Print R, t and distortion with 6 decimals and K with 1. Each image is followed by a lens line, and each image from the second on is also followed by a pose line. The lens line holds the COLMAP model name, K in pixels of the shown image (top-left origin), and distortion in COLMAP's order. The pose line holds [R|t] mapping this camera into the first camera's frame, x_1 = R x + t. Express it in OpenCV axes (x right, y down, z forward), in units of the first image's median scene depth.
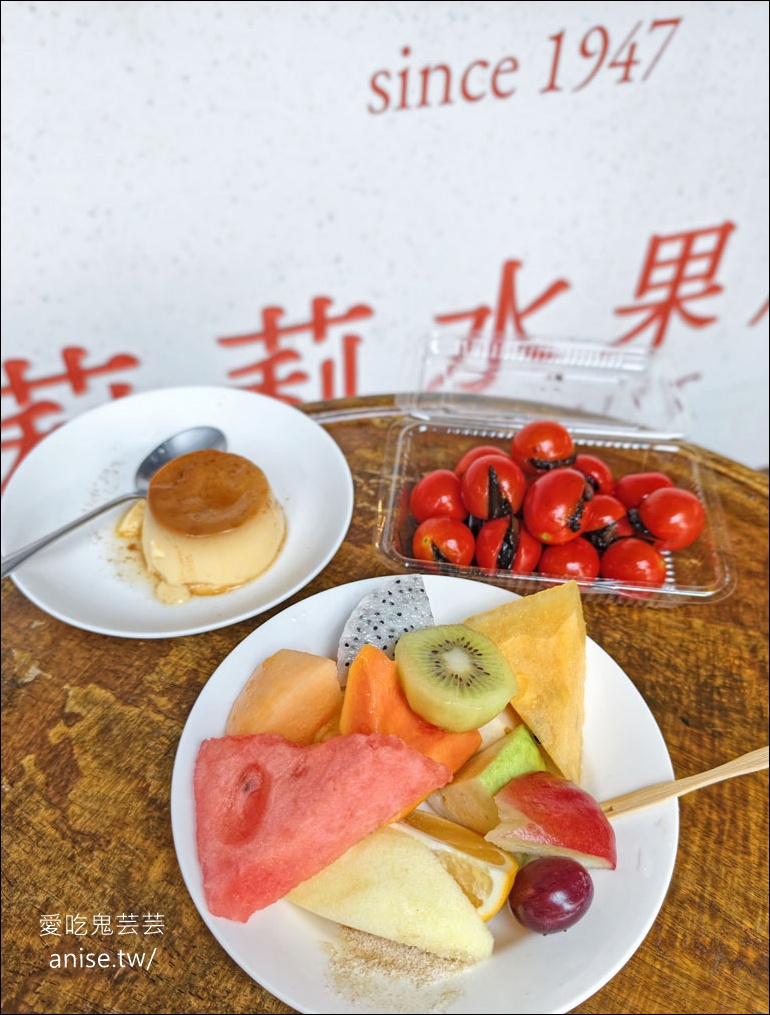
lens RADIAL K [[769.8, 0, 381.6], [0, 769.8, 541.0], [0, 0, 1]] dist [-0.000147, -0.021192]
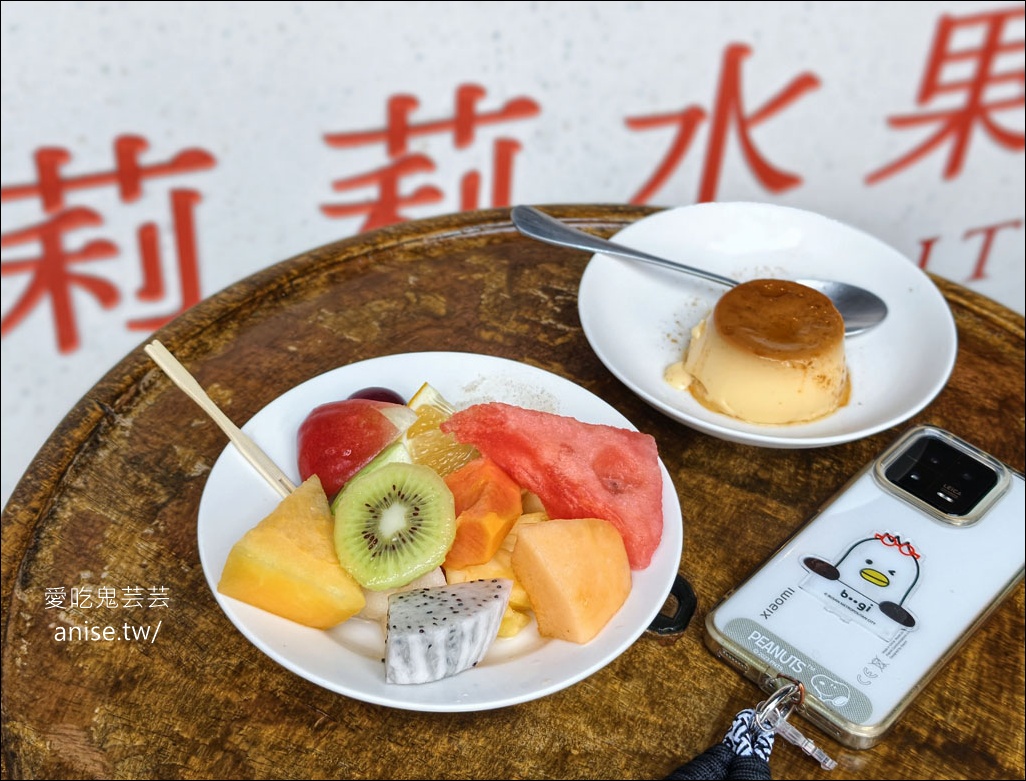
lens RADIAL K [[1562.7, 0, 512.2], [0, 1562.7, 389.0], [0, 0, 1]] dist [0.098857, 0.000000]
pose [[0.999063, 0.040388, 0.015565, -0.093329], [-0.038371, 0.992826, -0.113242, 0.241488], [-0.020027, 0.112539, 0.993445, -0.794209]]
